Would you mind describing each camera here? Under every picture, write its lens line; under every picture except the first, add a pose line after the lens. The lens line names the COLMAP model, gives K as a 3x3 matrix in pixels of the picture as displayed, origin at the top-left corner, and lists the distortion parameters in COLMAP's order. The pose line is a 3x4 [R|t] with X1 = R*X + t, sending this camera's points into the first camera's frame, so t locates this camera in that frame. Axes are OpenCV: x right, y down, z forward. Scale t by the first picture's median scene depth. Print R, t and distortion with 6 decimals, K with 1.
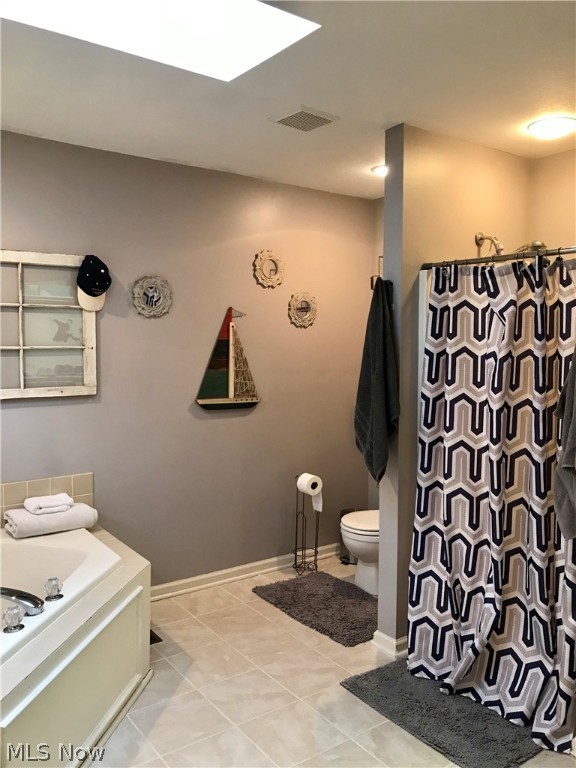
lens RADIAL K [[619.8, 0, 288.0], [0, 619.8, 384.0], [0, 0, 1]] dist [0.014895, -0.002363]
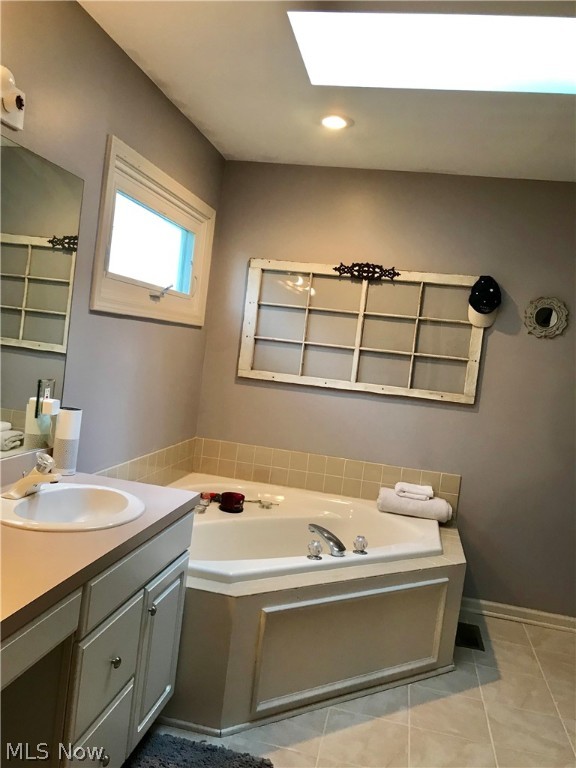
lens RADIAL K [[630.3, 0, 288.0], [0, 630.3, 384.0], [0, 0, 1]] dist [0.006219, 0.001433]
pose [[0.674880, 0.117577, -0.728500, 0.280790], [-0.155908, 0.987658, 0.014972, 0.016836], [0.721269, 0.103475, 0.684882, 0.016920]]
